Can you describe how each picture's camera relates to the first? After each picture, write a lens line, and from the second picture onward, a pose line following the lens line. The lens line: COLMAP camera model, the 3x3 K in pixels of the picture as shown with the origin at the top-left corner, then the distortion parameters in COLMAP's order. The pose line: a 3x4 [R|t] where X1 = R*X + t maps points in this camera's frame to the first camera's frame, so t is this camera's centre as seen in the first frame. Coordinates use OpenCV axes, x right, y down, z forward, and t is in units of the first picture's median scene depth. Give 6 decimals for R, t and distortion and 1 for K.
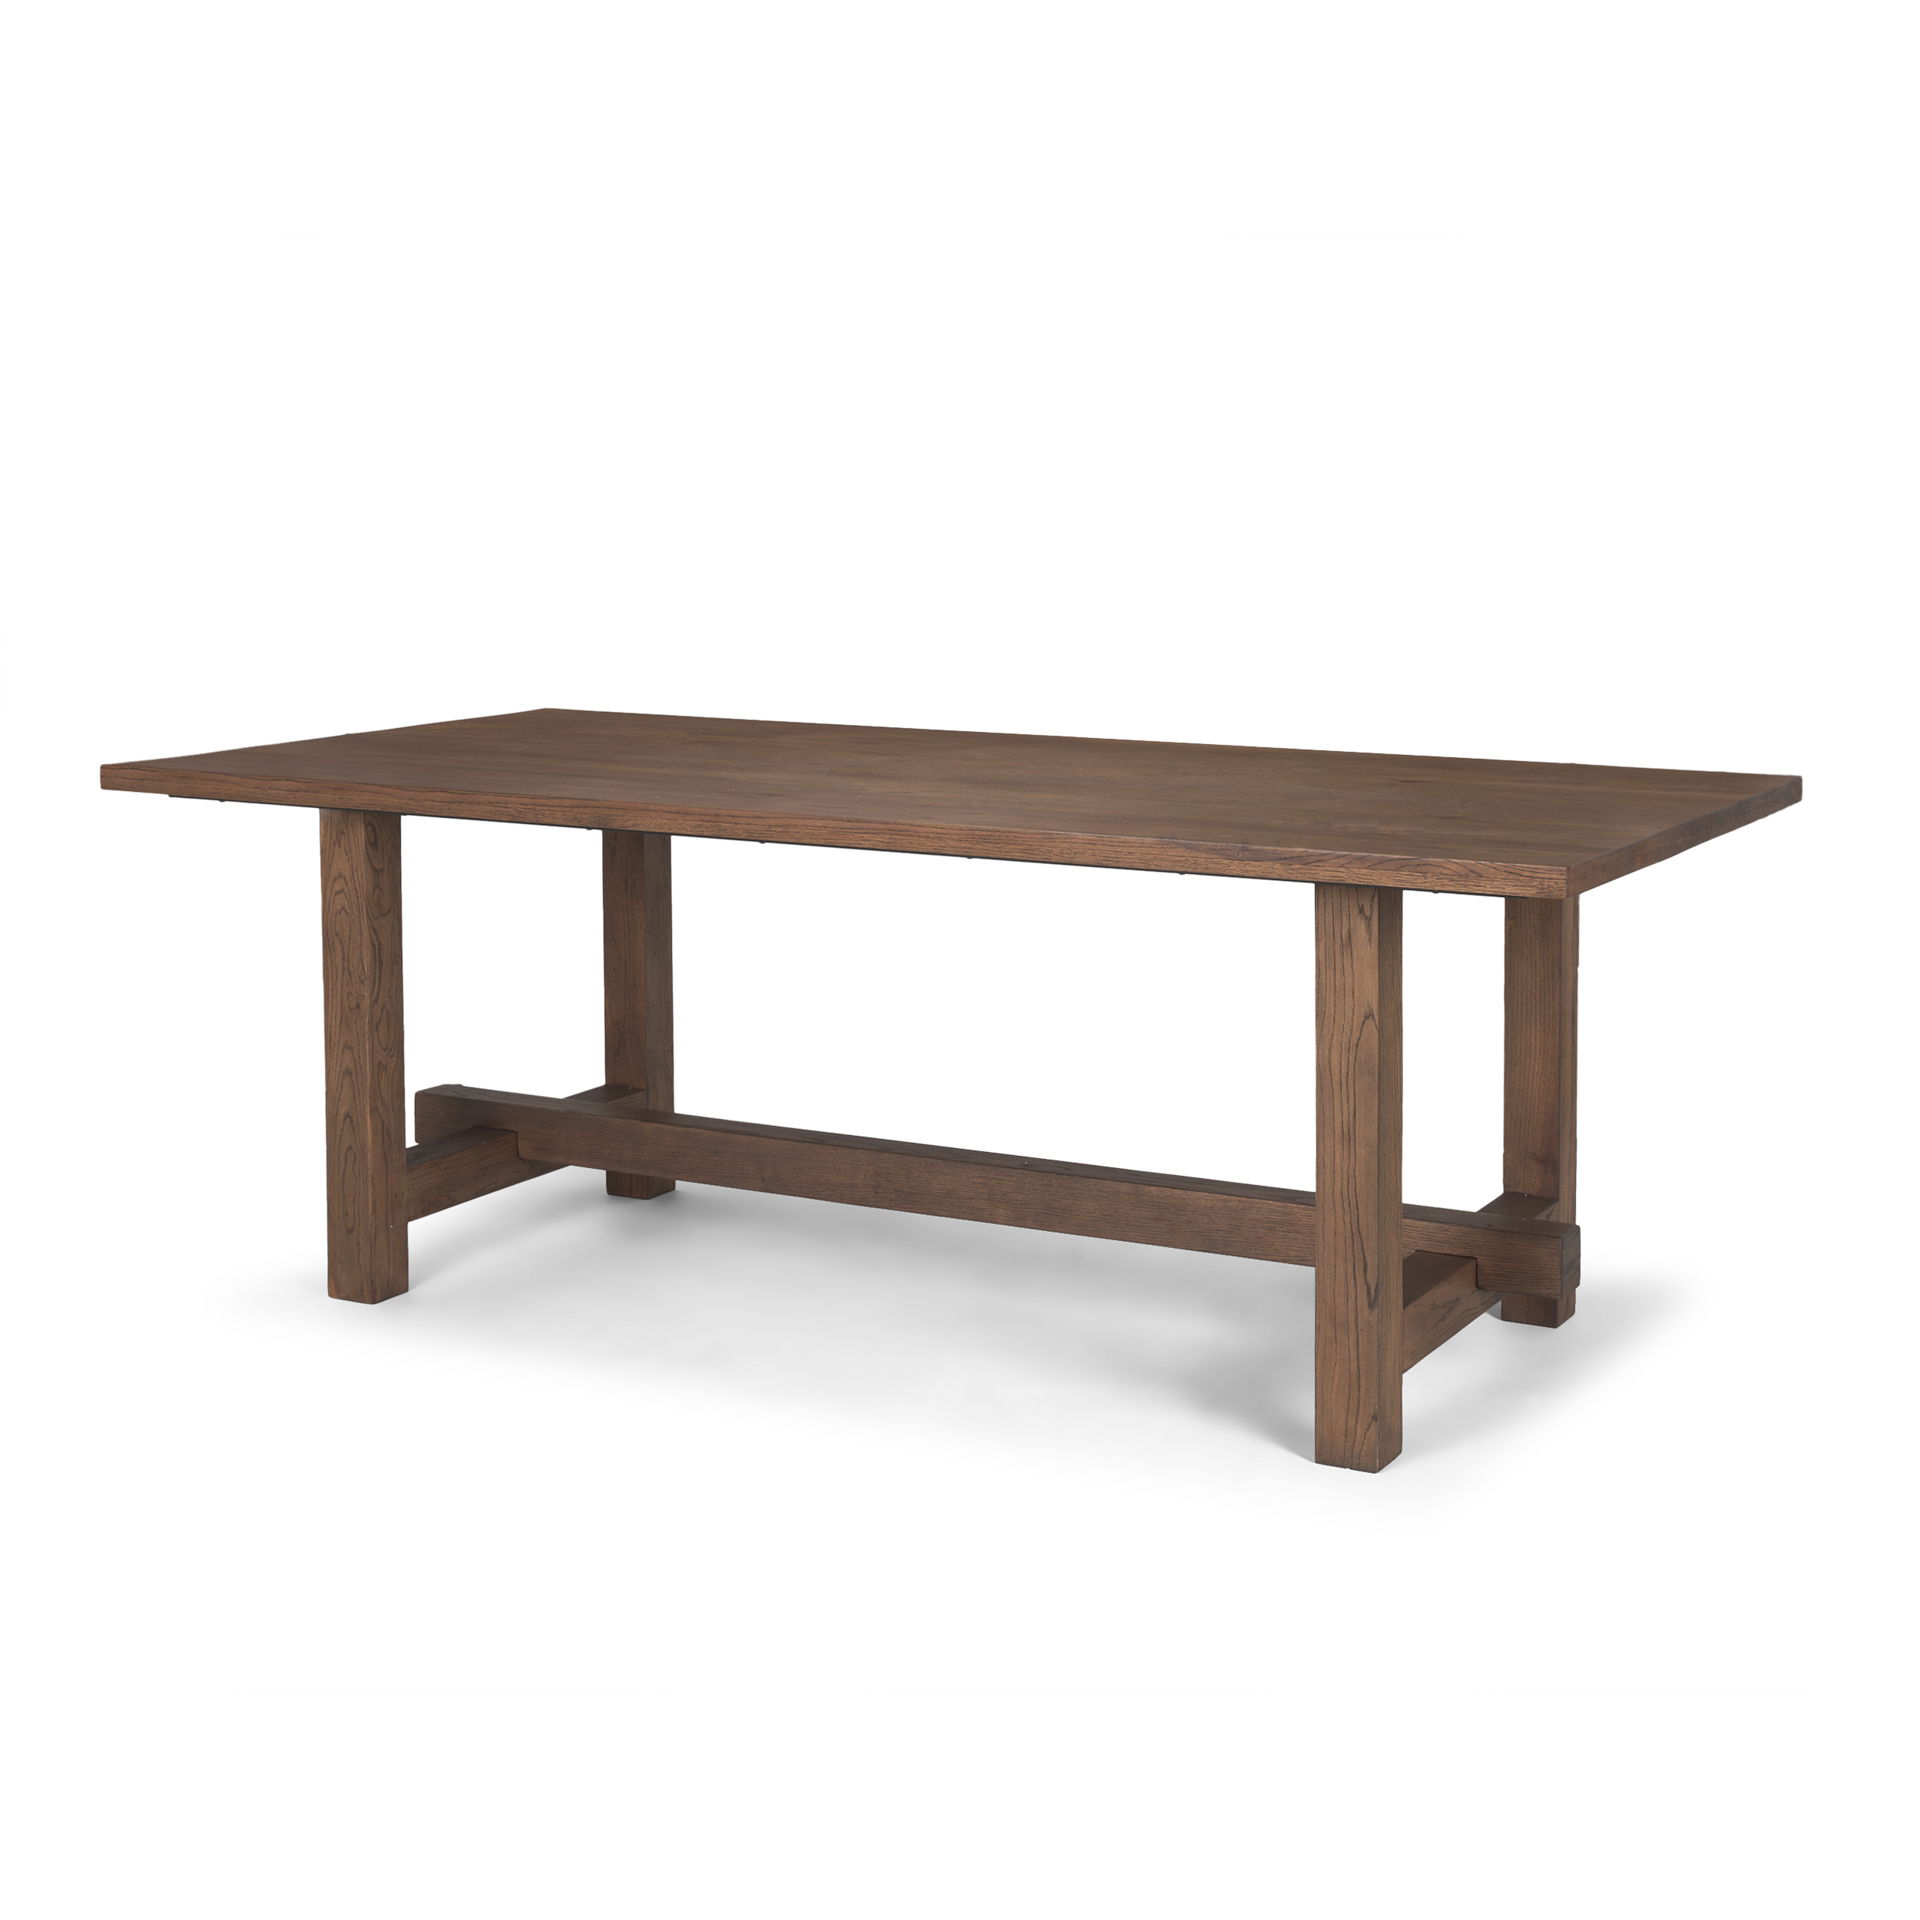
lens RADIAL K [[3156.0, 0, 958.8], [0, 3156.0, 819.5], [0, 0, 1]] dist [-0.030885, -0.075941]
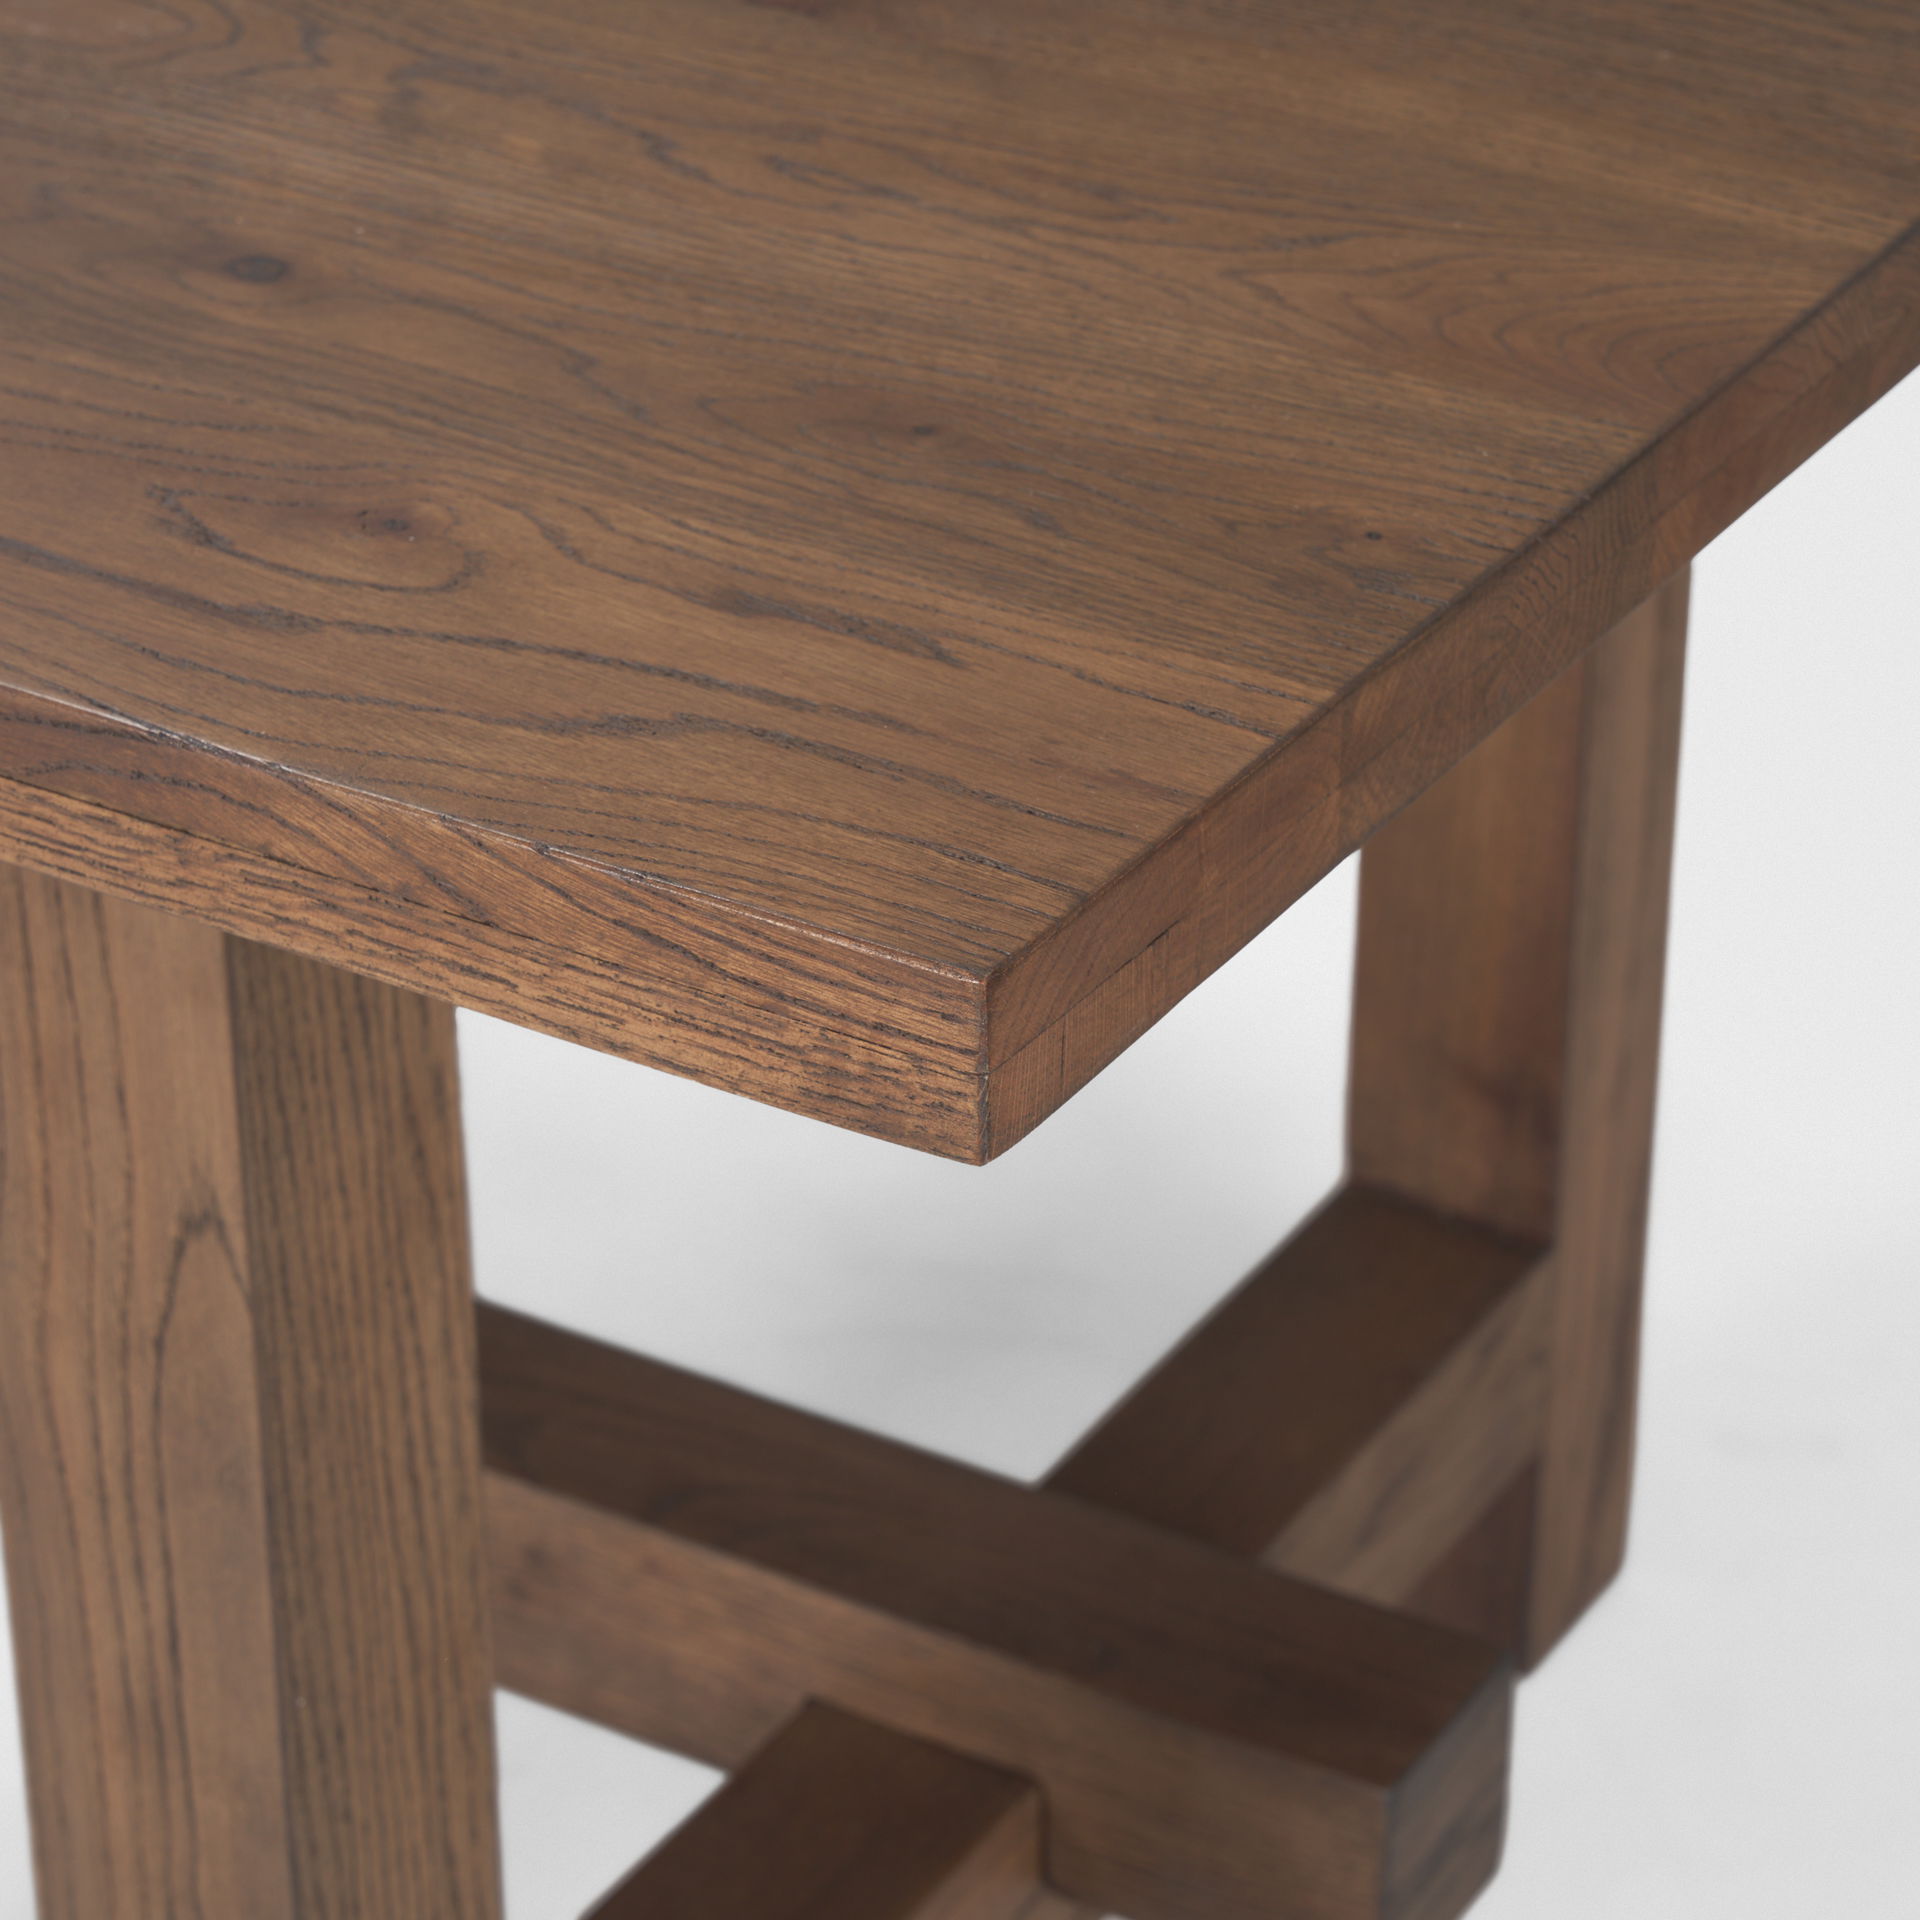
lens RADIAL K [[5764.6, 0, 960.0], [0, 5764.6, 960.0], [0, 0, 1]] dist [0.172234, -2.575666]
pose [[0.999003, 0.032713, -0.030371, 0.167891], [-0.019015, 0.927443, 0.373482, -0.073261], [0.040385, -0.372532, 0.927140, 0.627726]]
